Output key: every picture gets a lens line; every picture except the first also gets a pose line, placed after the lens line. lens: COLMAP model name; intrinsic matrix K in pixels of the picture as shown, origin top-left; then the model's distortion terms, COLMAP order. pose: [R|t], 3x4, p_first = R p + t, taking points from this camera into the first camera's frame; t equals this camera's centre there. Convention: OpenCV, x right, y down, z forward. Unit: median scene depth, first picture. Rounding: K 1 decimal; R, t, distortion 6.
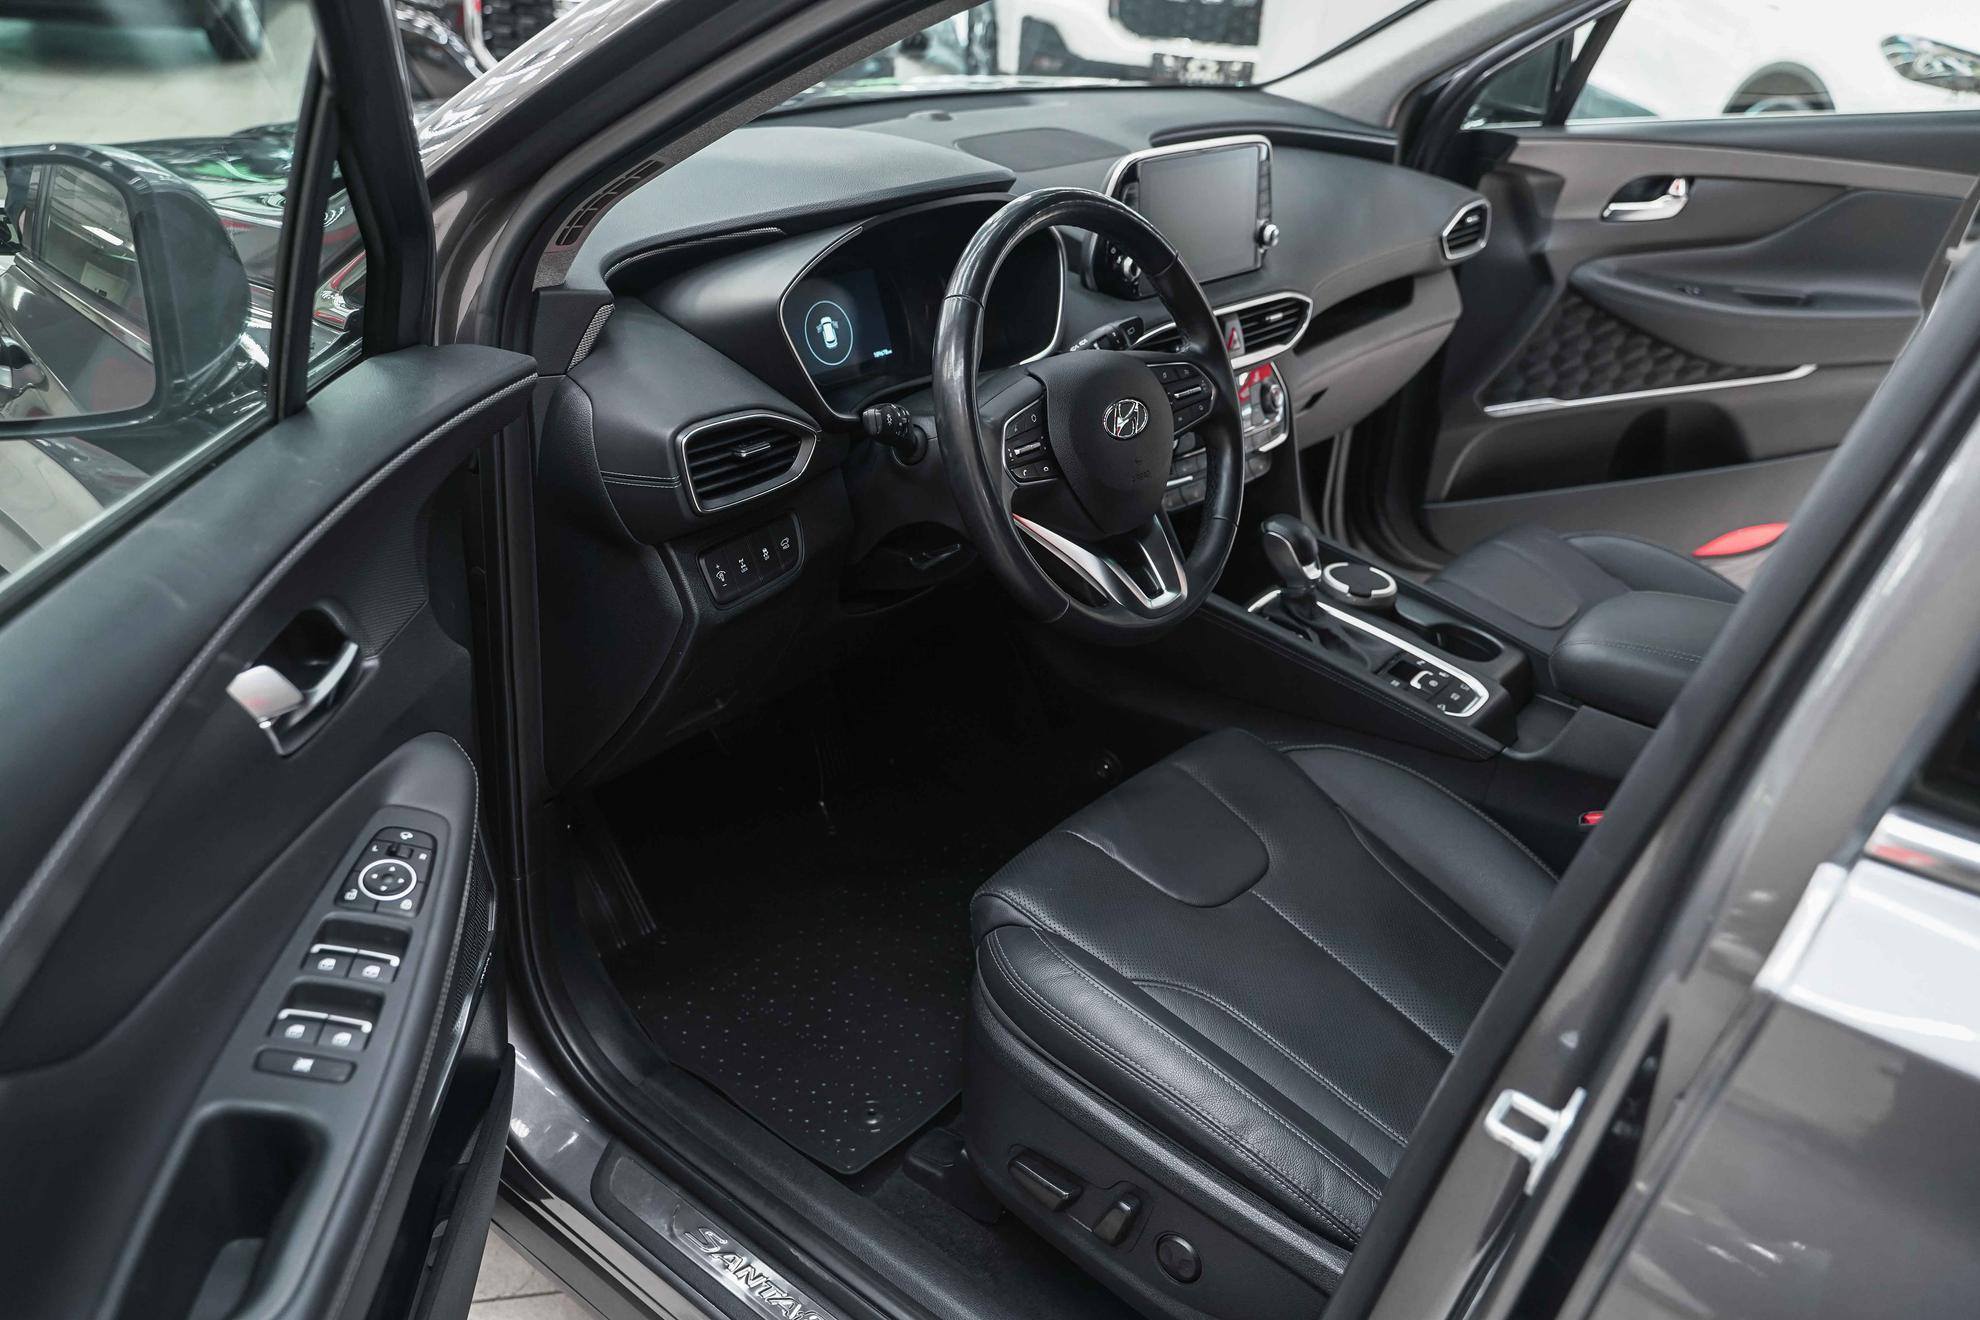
lens RADIAL K [[1569.0, 0, 990.0], [0, 1569.0, 660.0], [0, 0, 1]] dist [-0.009227, 0.000329]
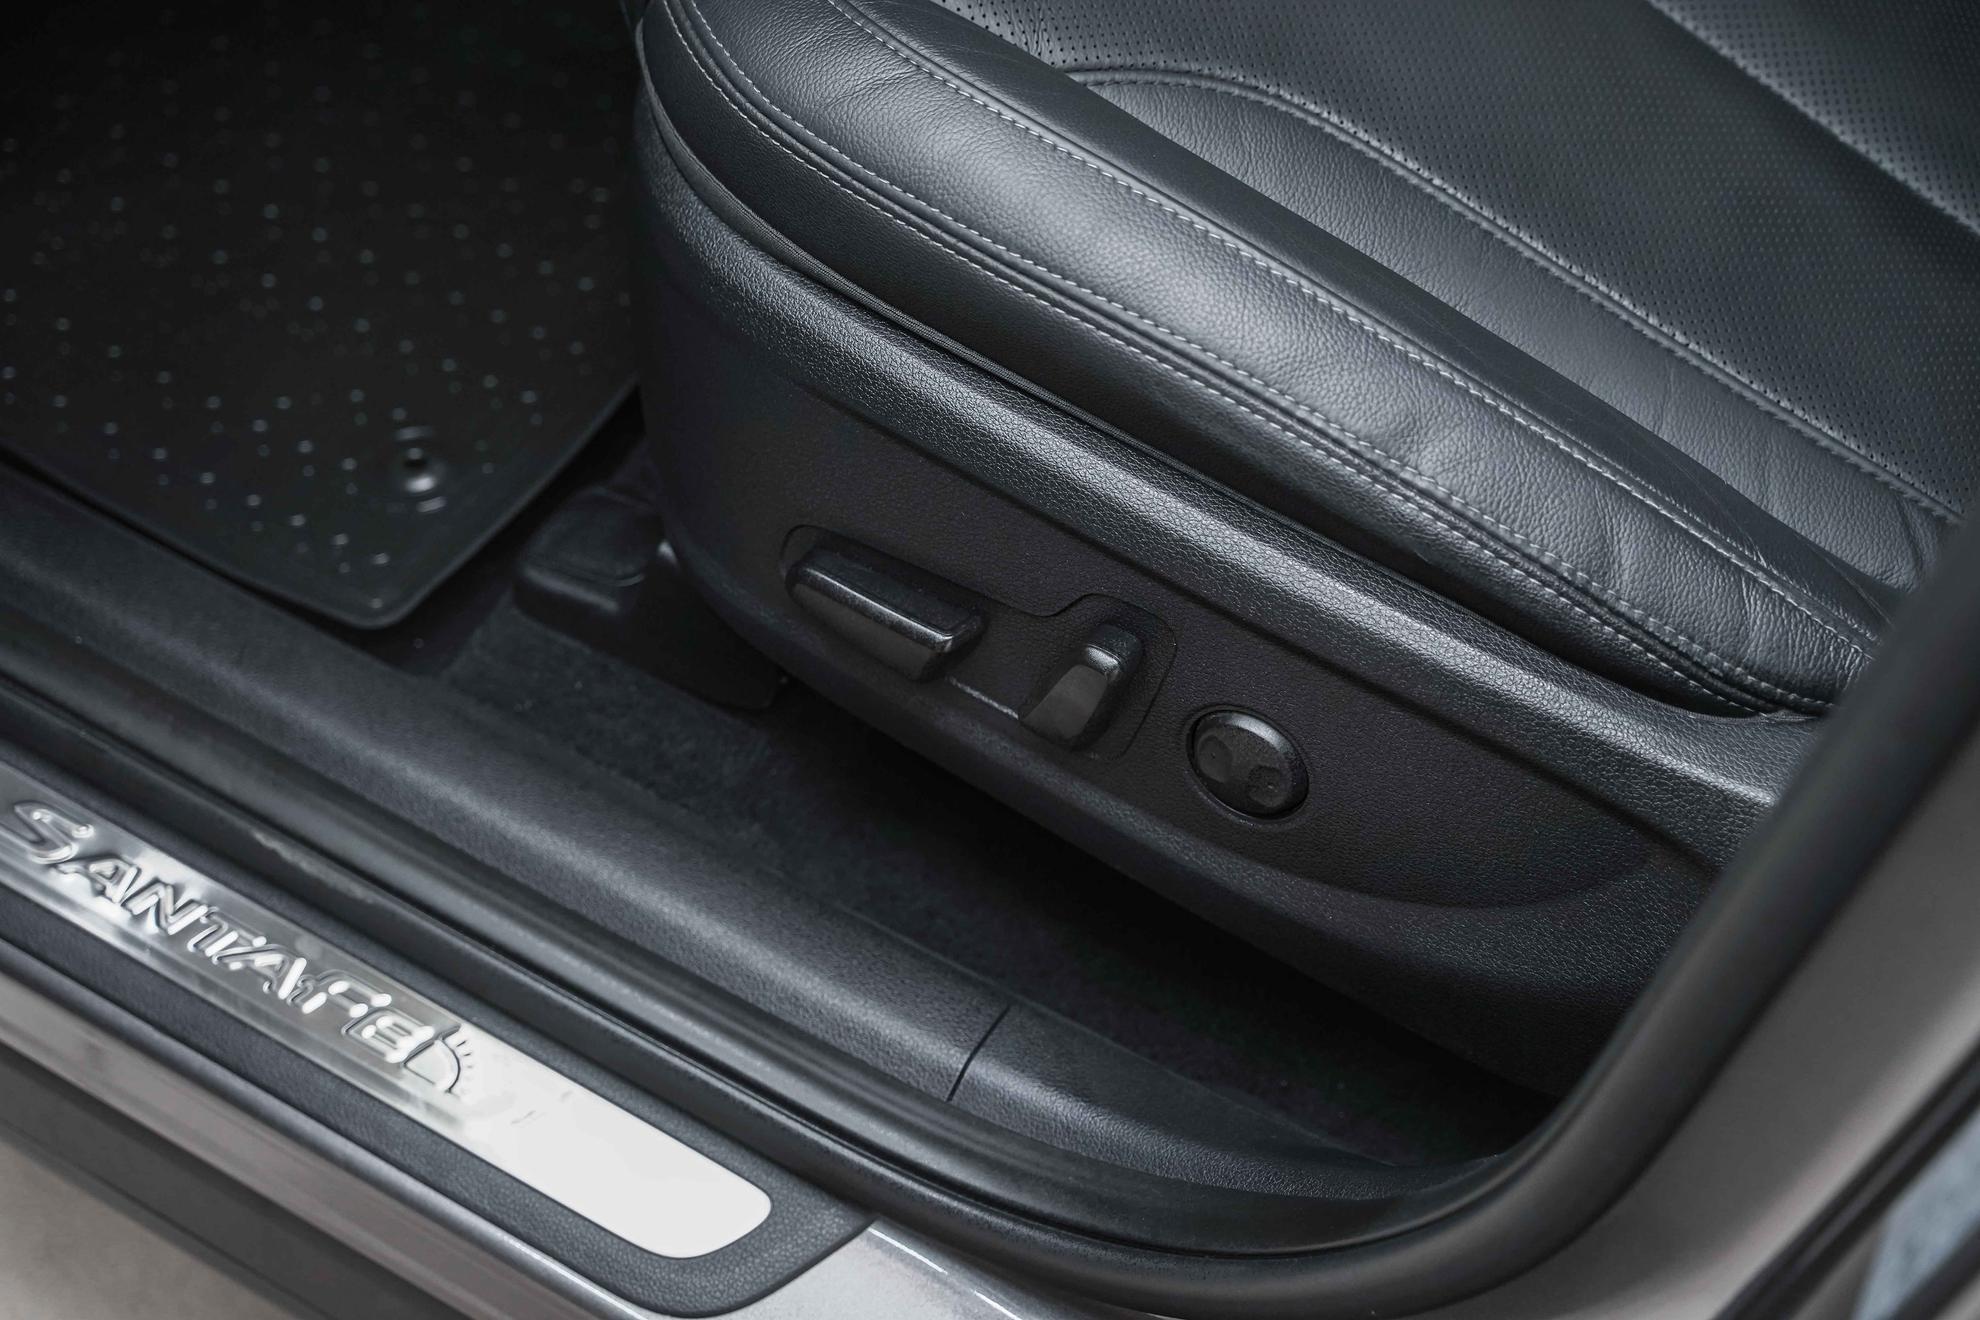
lens RADIAL K [[3274.9, 0, 990.0], [0, 3274.9, 660.0], [0, 0, 1]] dist [-0.012802, -0.027603]
pose [[0.989461, -0.118856, 0.082707, -0.007724], [0.078117, 0.919085, 0.386240, 0.032672], [-0.121921, -0.375708, 0.918683, 0.242805]]
